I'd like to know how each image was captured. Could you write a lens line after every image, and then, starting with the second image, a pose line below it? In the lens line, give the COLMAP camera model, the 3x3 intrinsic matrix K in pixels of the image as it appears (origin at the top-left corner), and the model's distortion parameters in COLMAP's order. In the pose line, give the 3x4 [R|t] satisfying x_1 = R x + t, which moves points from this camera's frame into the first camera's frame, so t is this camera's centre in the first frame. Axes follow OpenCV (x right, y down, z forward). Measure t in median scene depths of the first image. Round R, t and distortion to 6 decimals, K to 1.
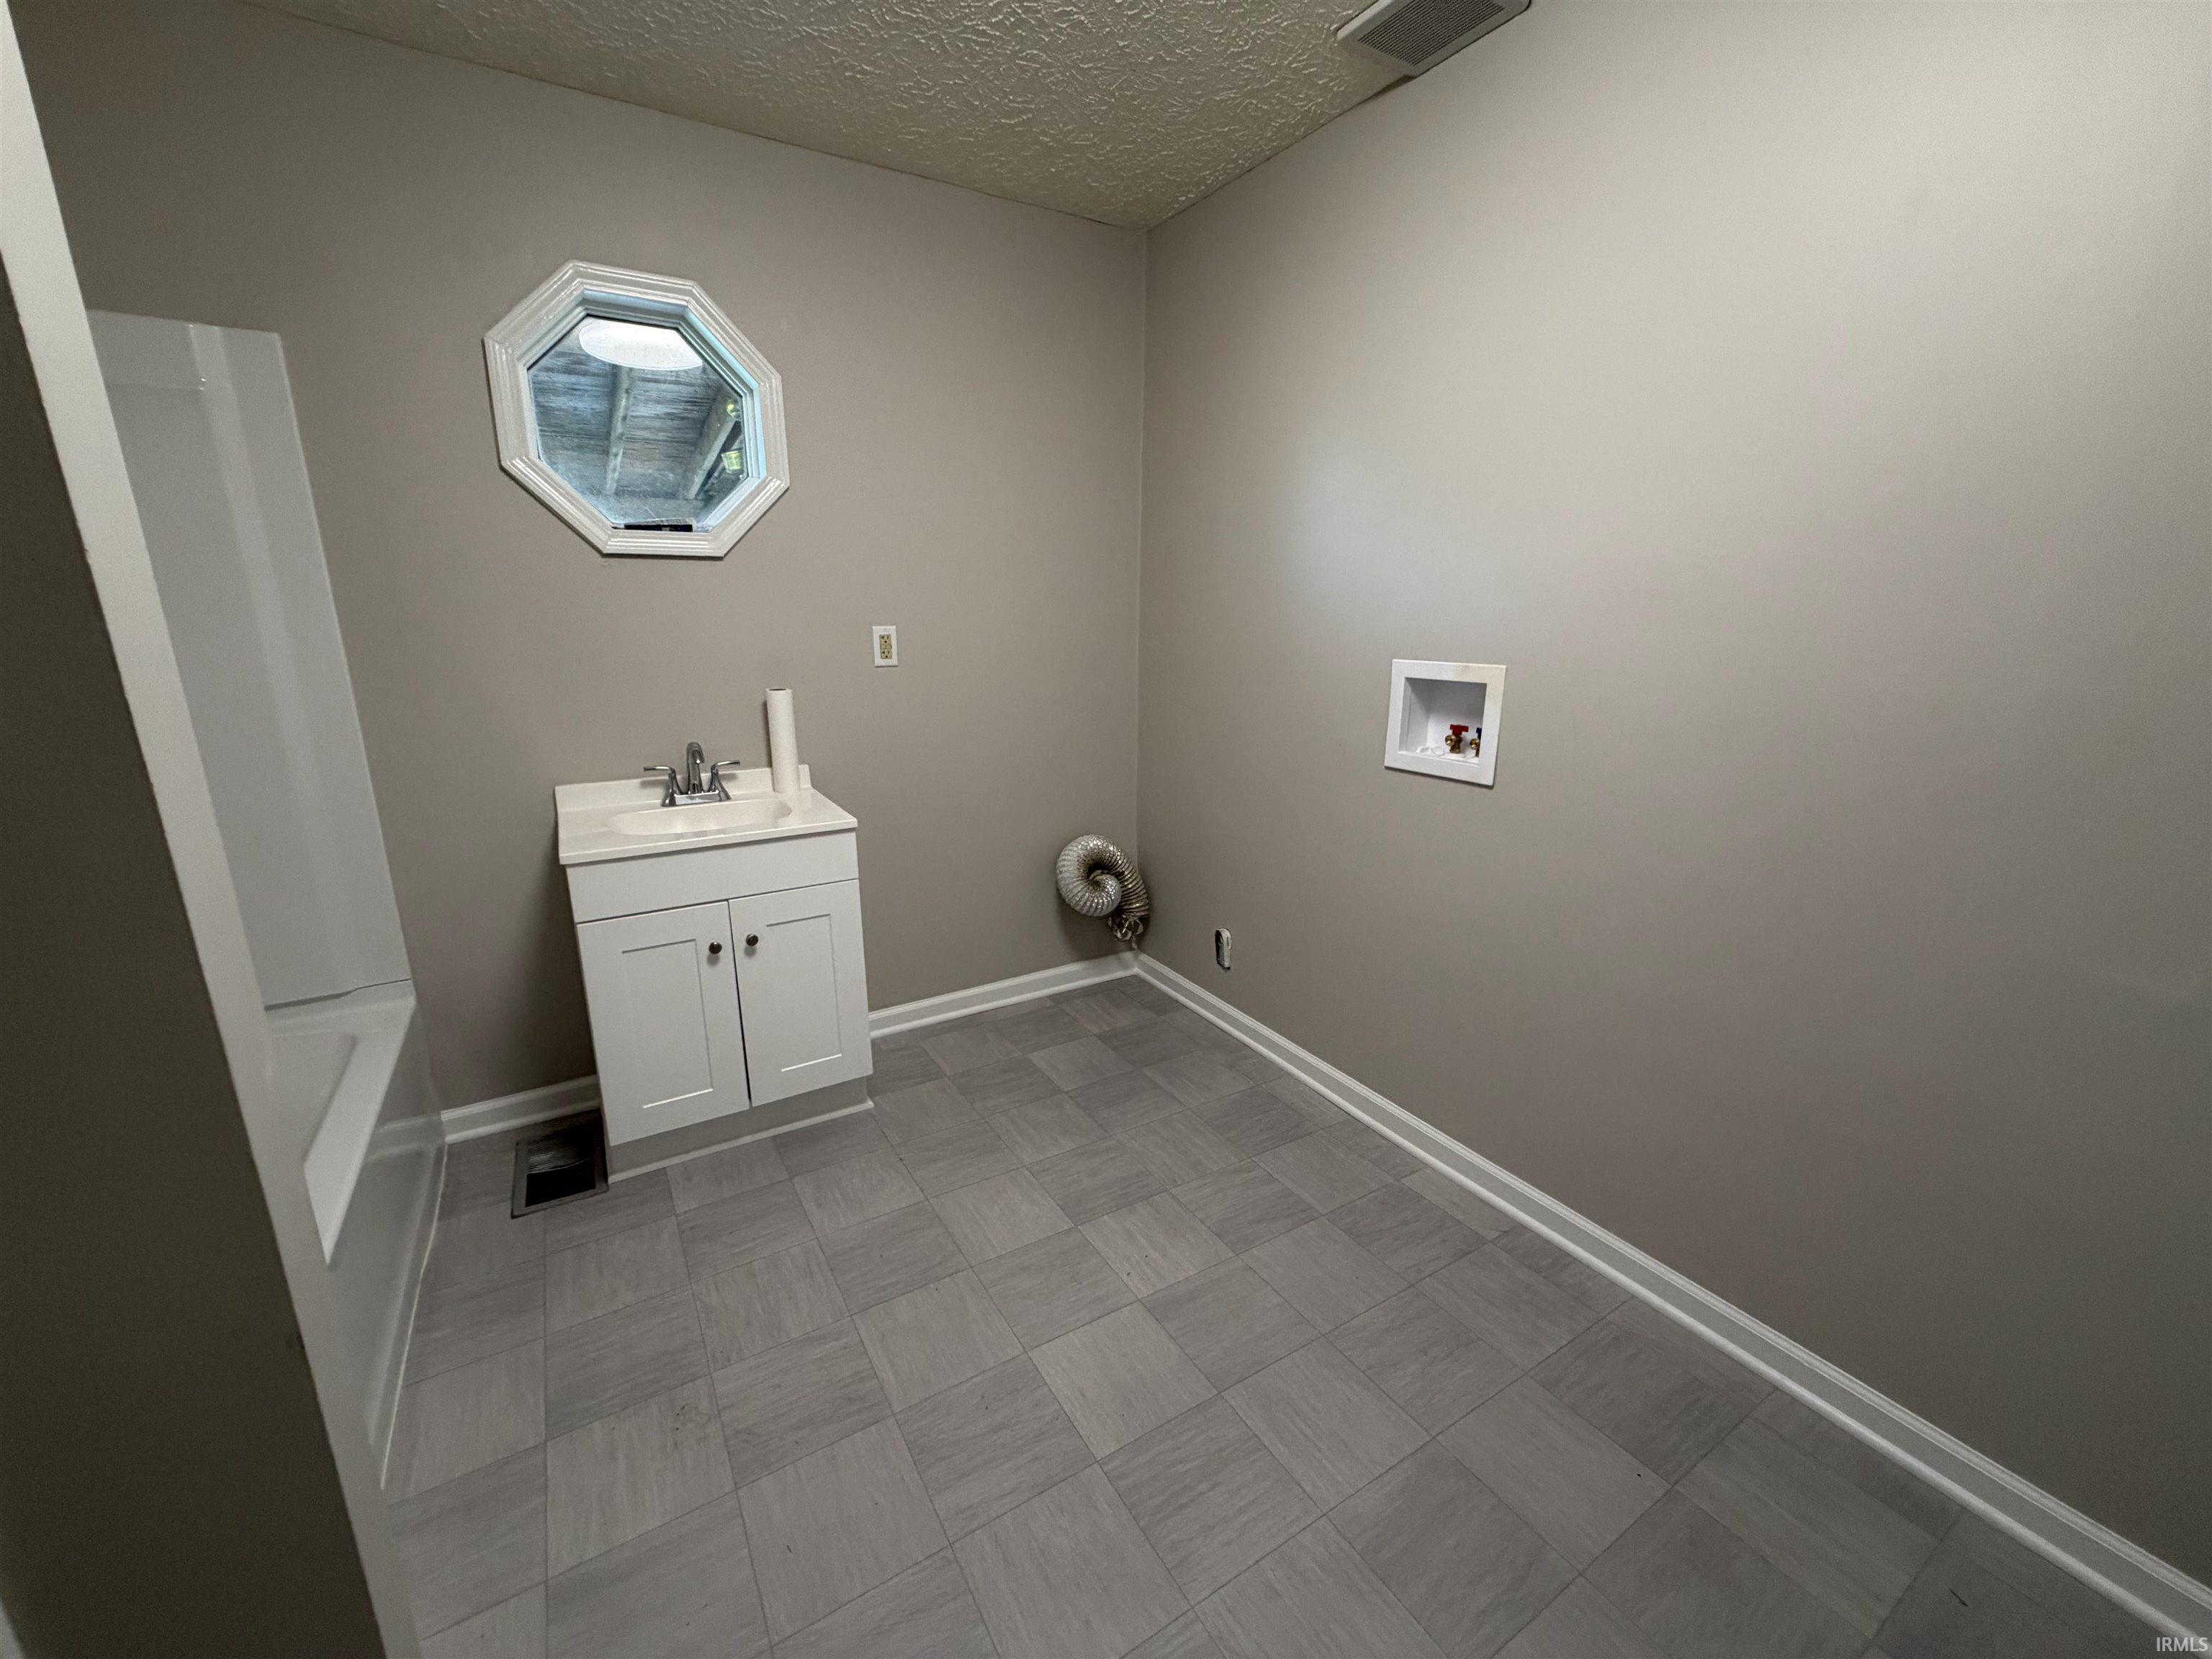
lens RADIAL K [[891.8, 0, 1104.1], [0, 891.8, 793.3], [0, 0, 1]] dist [0.000398, -0.000238]
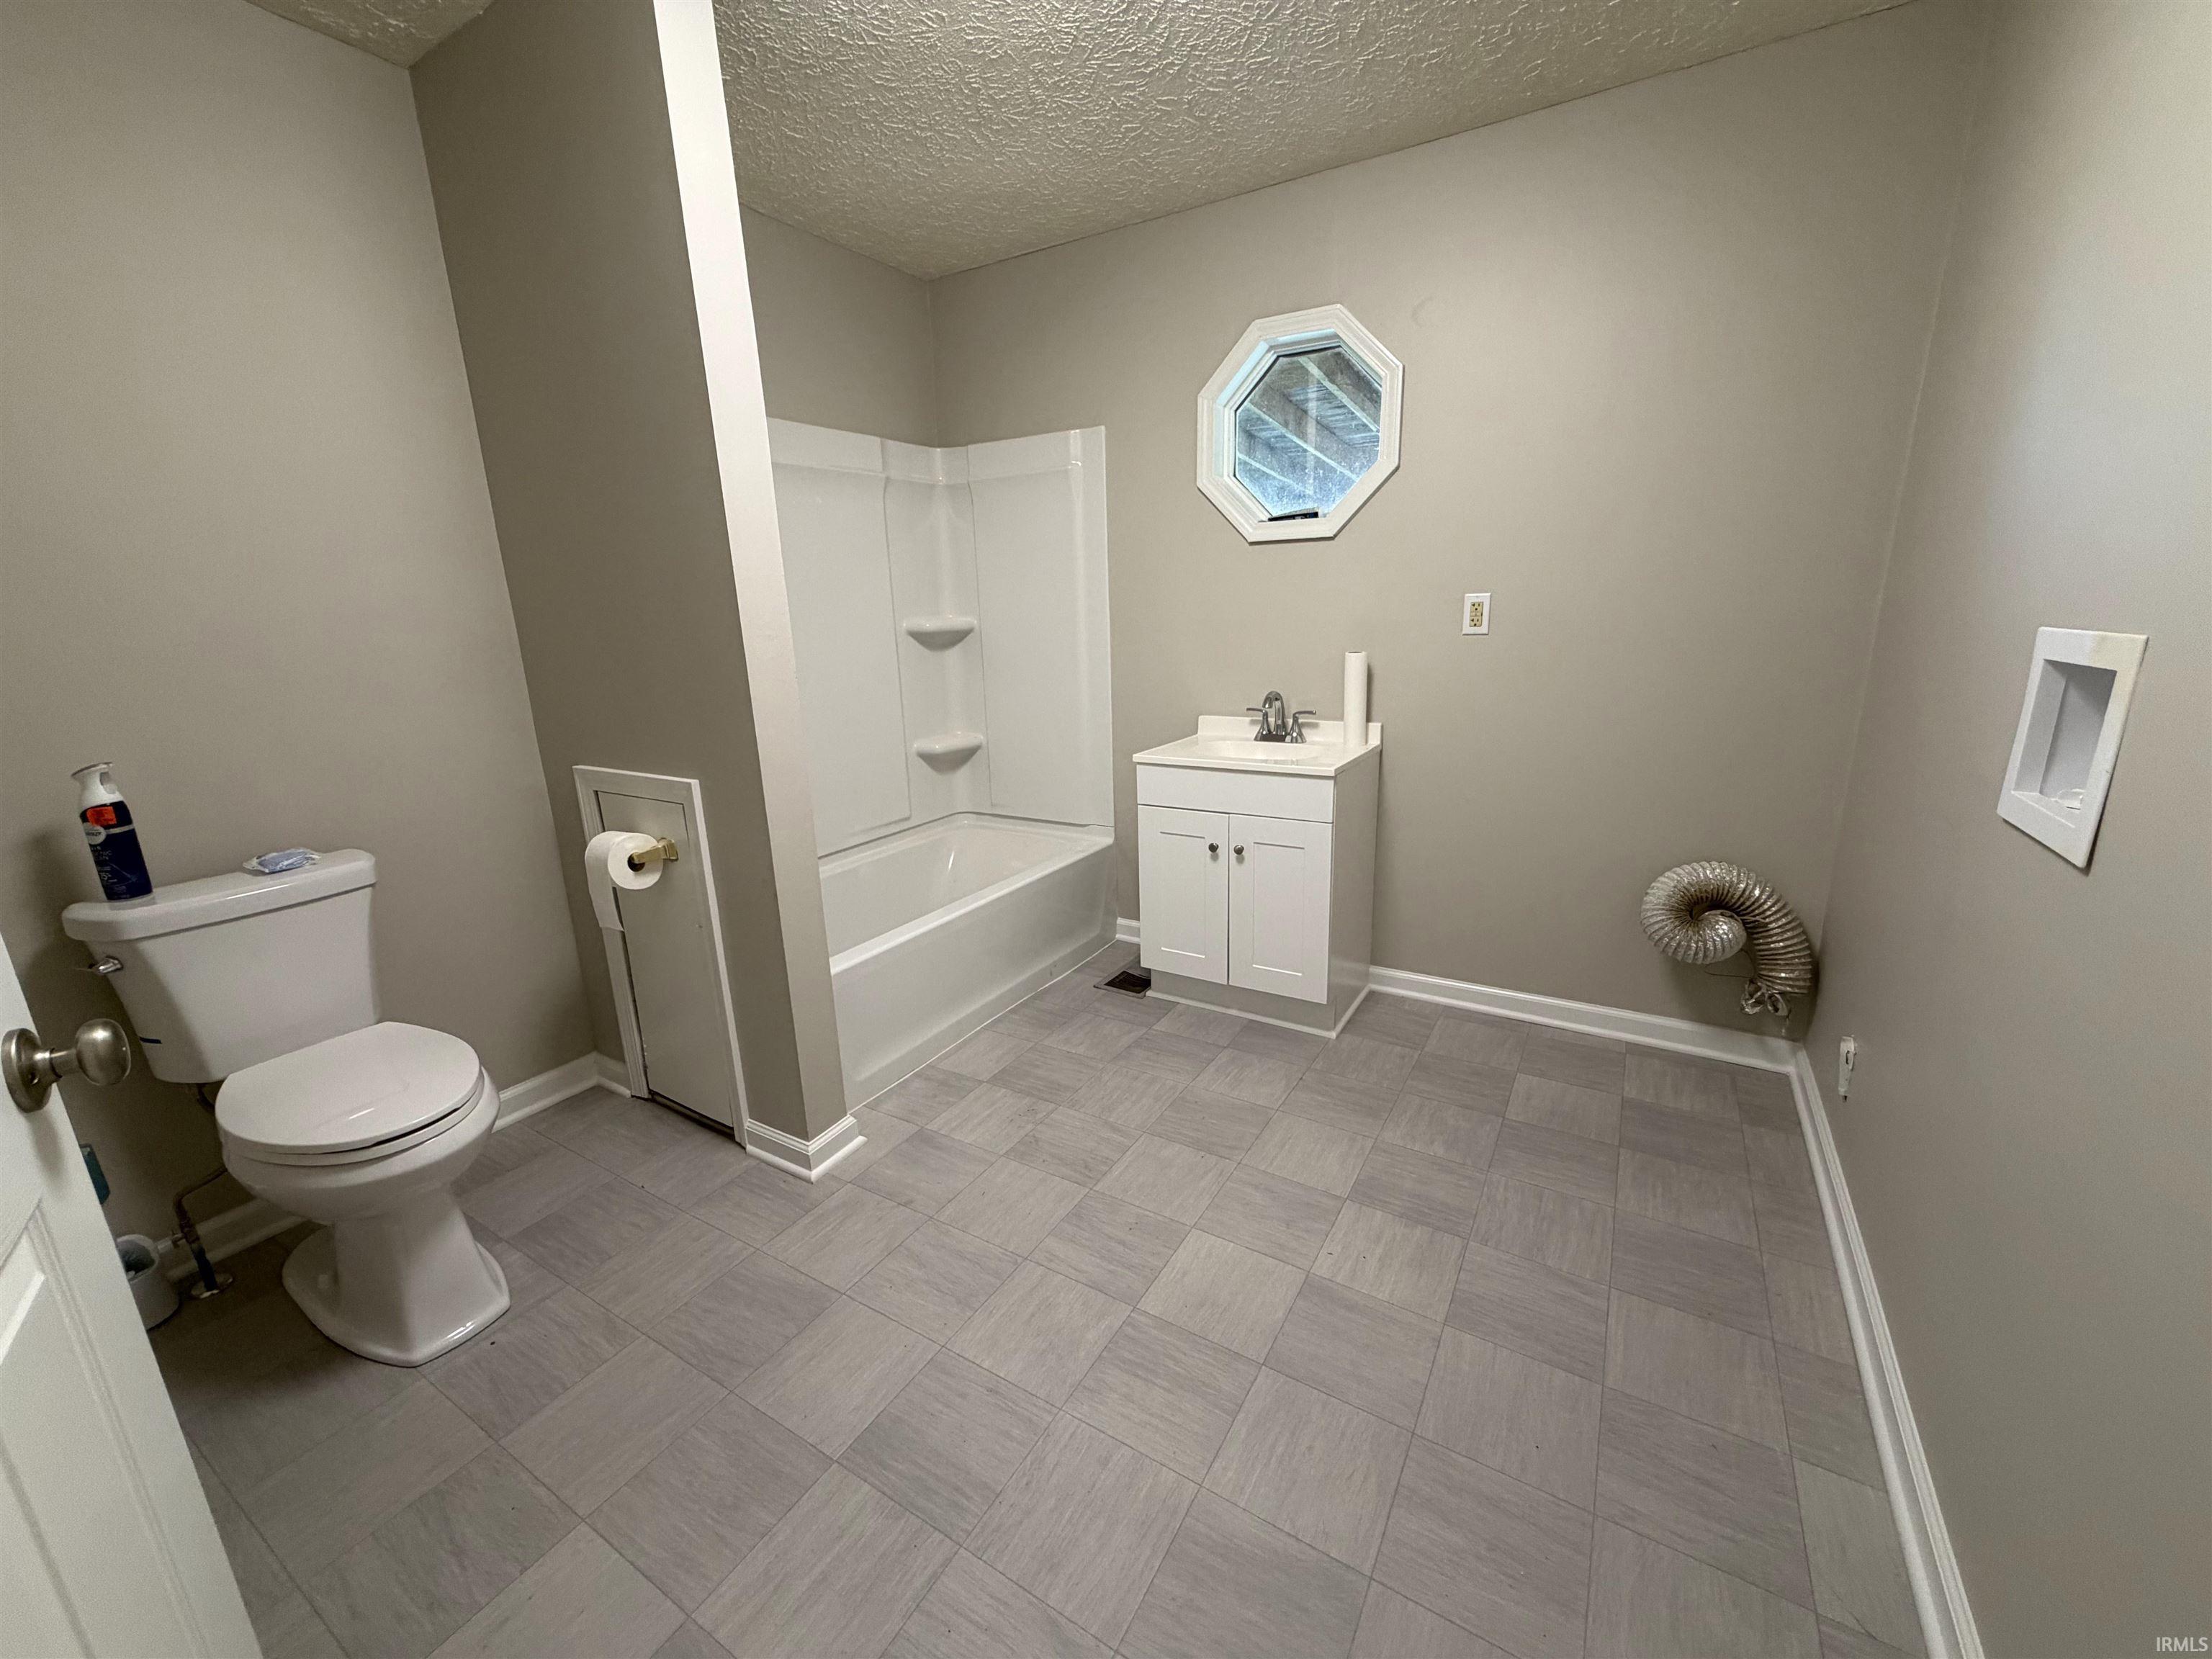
lens RADIAL K [[902.4, 0, 1095.9], [0, 902.4, 788.7], [0, 0, 1]] dist [-0.001035, -0.000351]
pose [[0.448339, 0.163869, -0.878714, 0.615138], [-0.156051, 0.982304, 0.103567, -0.017428], [0.880136, 0.090691, 0.465978, 0.241392]]
